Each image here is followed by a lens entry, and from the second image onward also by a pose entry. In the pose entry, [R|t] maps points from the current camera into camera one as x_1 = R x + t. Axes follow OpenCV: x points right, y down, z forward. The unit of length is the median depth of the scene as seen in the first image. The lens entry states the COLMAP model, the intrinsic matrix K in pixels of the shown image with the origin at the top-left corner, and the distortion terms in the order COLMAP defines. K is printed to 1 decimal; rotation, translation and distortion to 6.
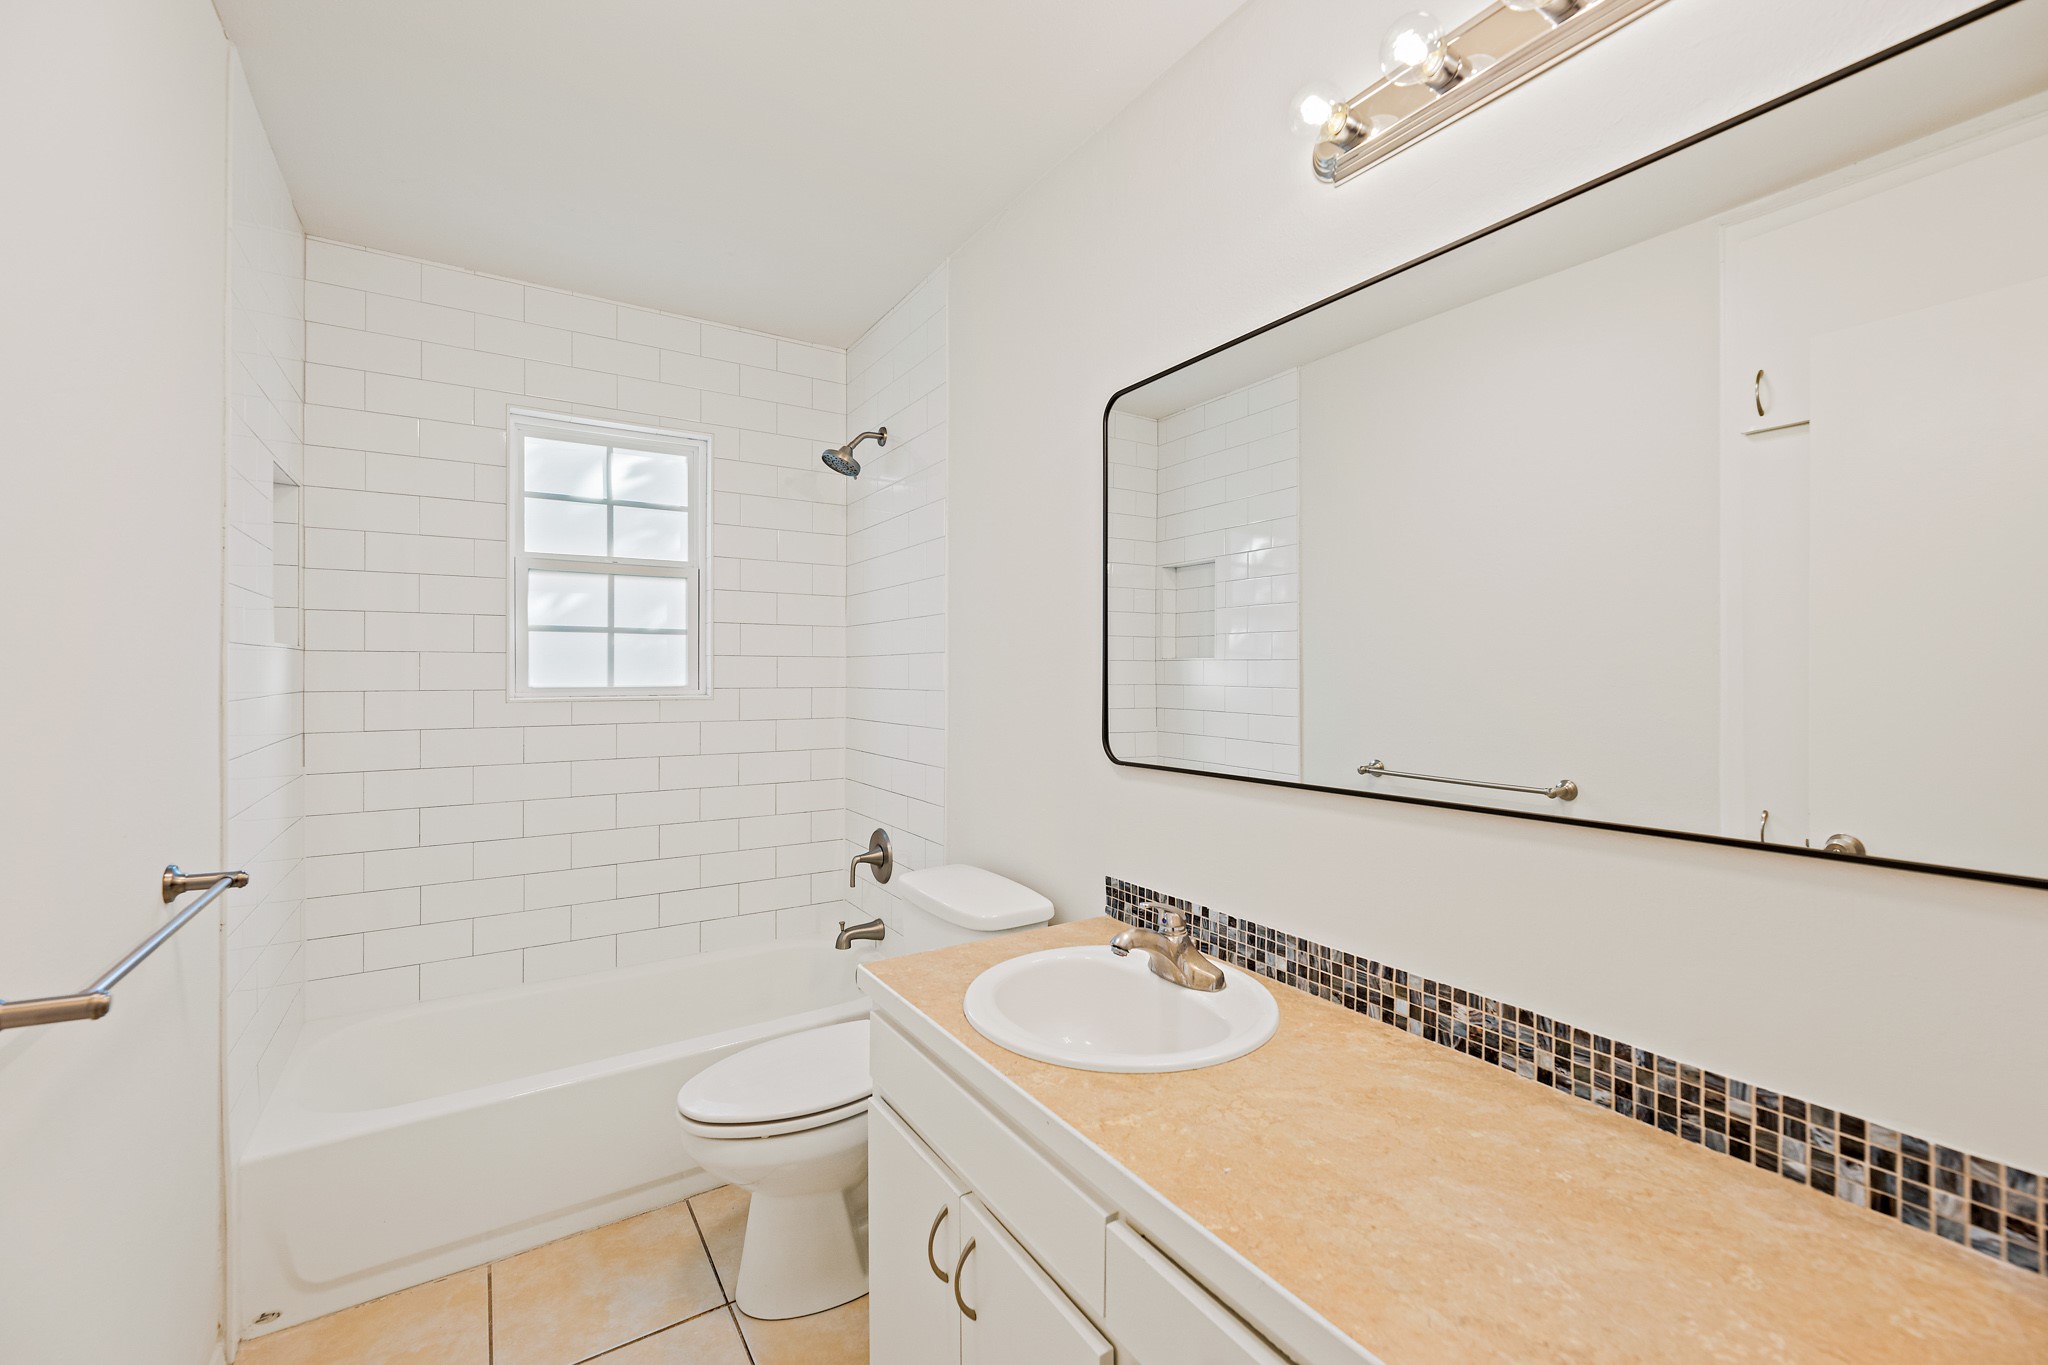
lens RADIAL K [[839.9, 0, 1023.4], [0, 839.9, 675.8], [0, 0, 1]] dist [-0.000041, 0.000129]
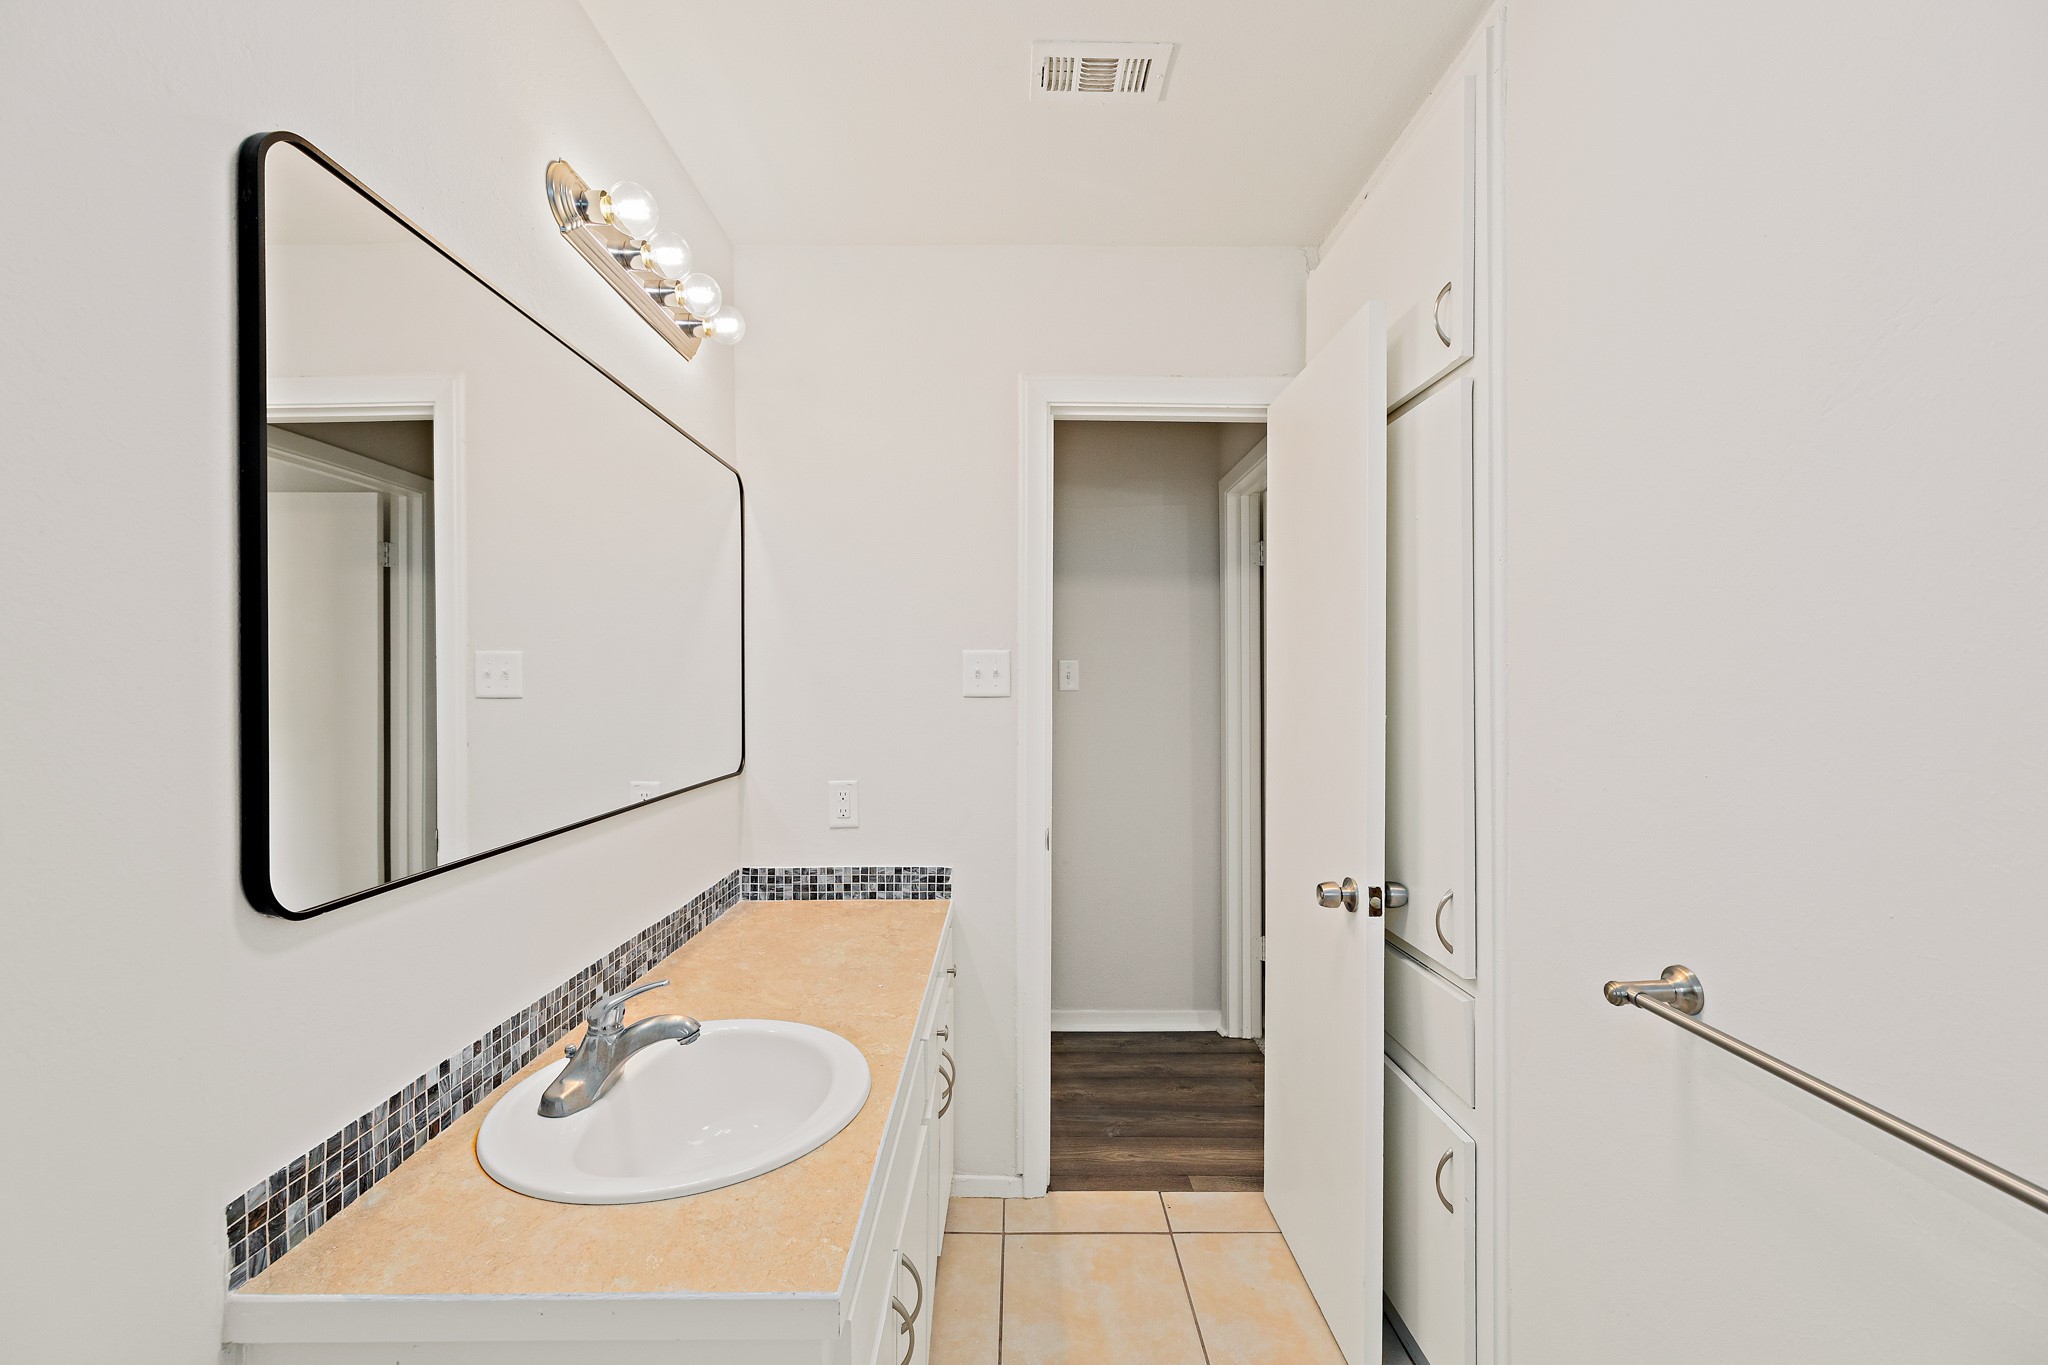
lens RADIAL K [[839.9, 0, 1024.0], [0, 839.9, 681.5], [0, 0, 1]] dist [-0.000041, 0.000129]
pose [[-0.836157, 0.002411, 0.548484, -0.595430], [0.006786, 0.999959, 0.005950, -0.039786], [-0.548448, 0.008697, -0.836140, 1.394244]]
